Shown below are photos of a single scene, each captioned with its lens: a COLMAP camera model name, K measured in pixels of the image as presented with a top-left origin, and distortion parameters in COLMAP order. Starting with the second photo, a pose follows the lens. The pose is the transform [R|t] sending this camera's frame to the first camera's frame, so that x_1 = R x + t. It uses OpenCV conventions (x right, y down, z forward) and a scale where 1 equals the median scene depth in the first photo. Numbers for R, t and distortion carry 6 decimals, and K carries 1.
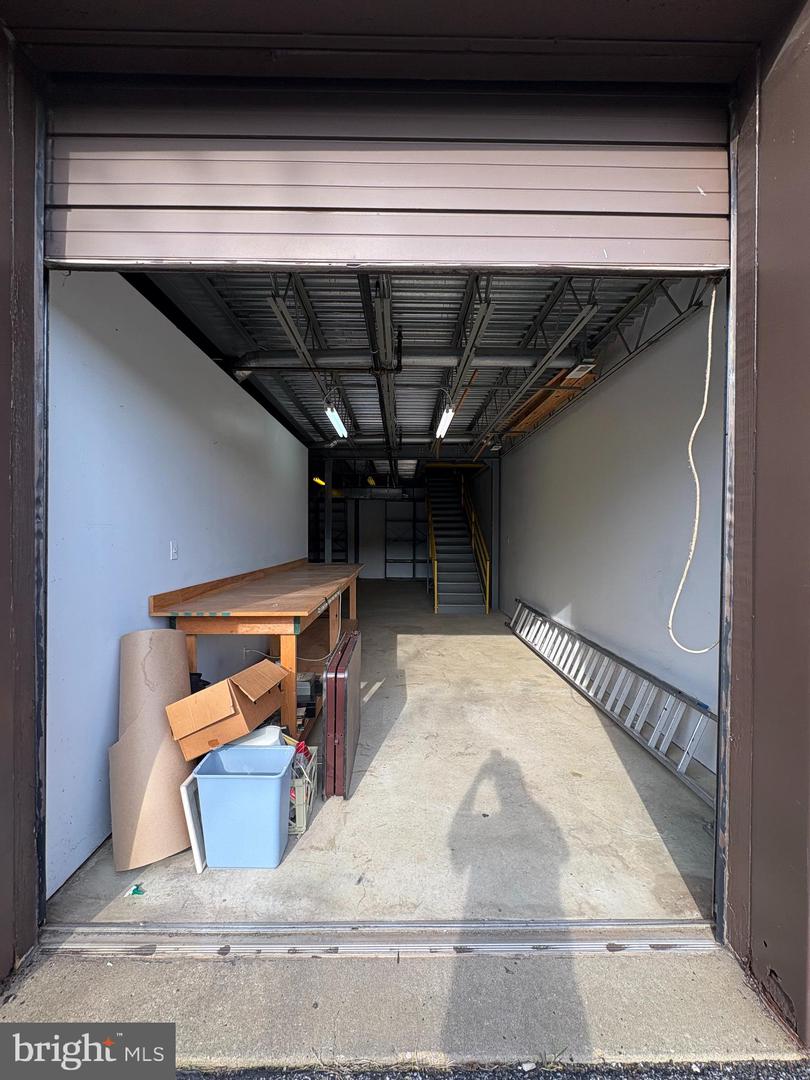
lens RADIAL K [[430.8, 0, 406.4], [0, 430.8, 541.1], [0, 0, 1]] dist [0.001818, -0.000213]
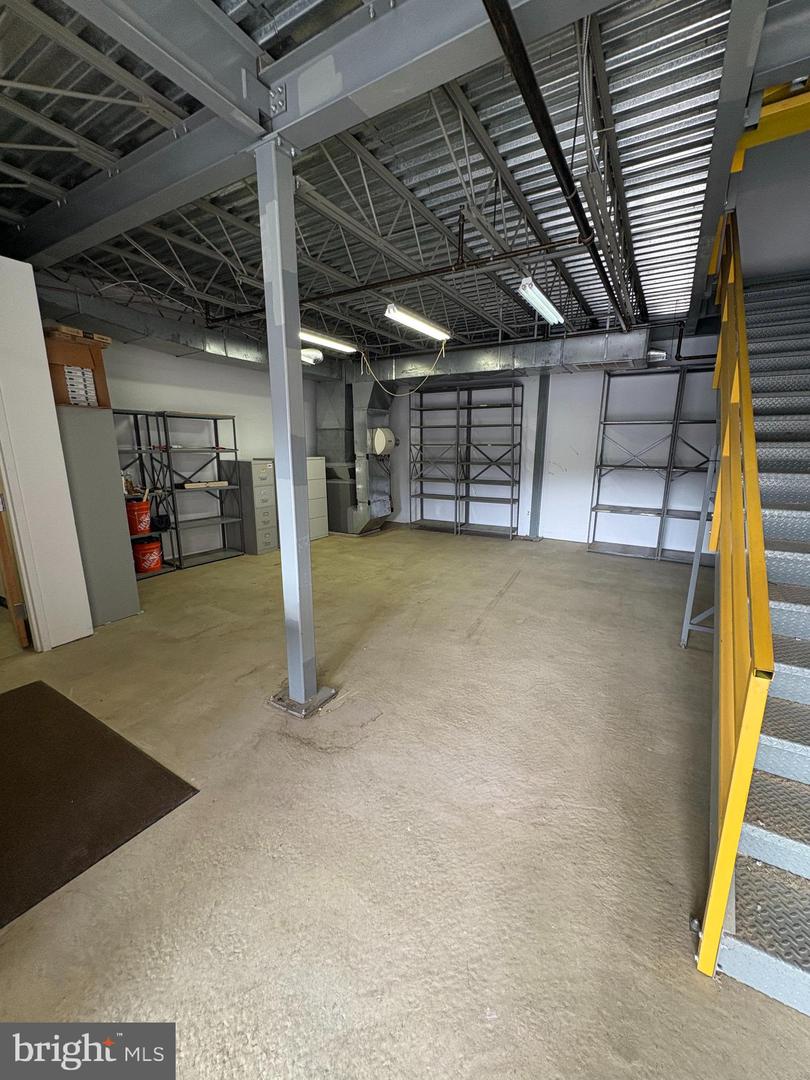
lens RADIAL K [[430.8, 0, 406.4], [0, 430.8, 541.1], [0, 0, 1]] dist [0.001818, -0.000213]
pose [[0.851675, 0.113610, -0.511608, 0.031861], [-0.011131, 0.979921, 0.199074, -0.016559], [0.523952, -0.163852, 0.835839, 0.690471]]
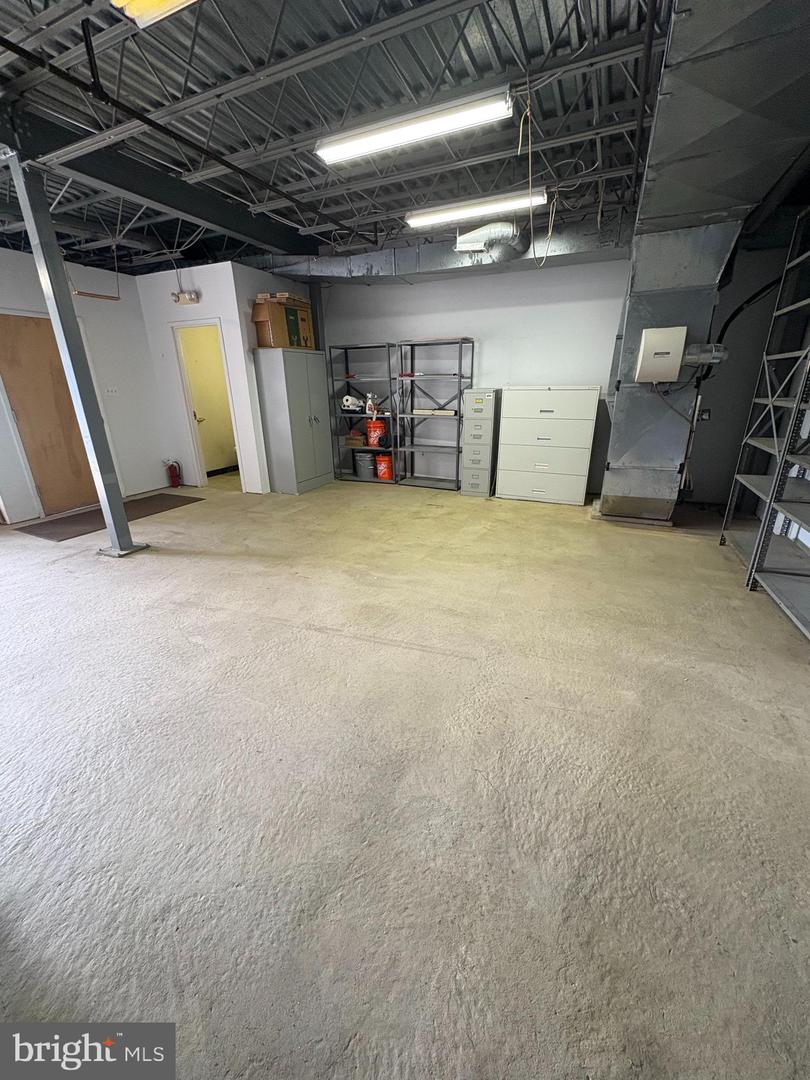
lens RADIAL K [[430.8, 0, 406.4], [0, 430.8, 541.1], [0, 0, 1]] dist [0.001818, -0.000213]
pose [[-0.429046, 0.315544, -0.846376, 0.072746], [-0.004719, 0.936204, 0.351426, -0.015061], [0.903271, 0.154772, -0.400185, 1.259000]]
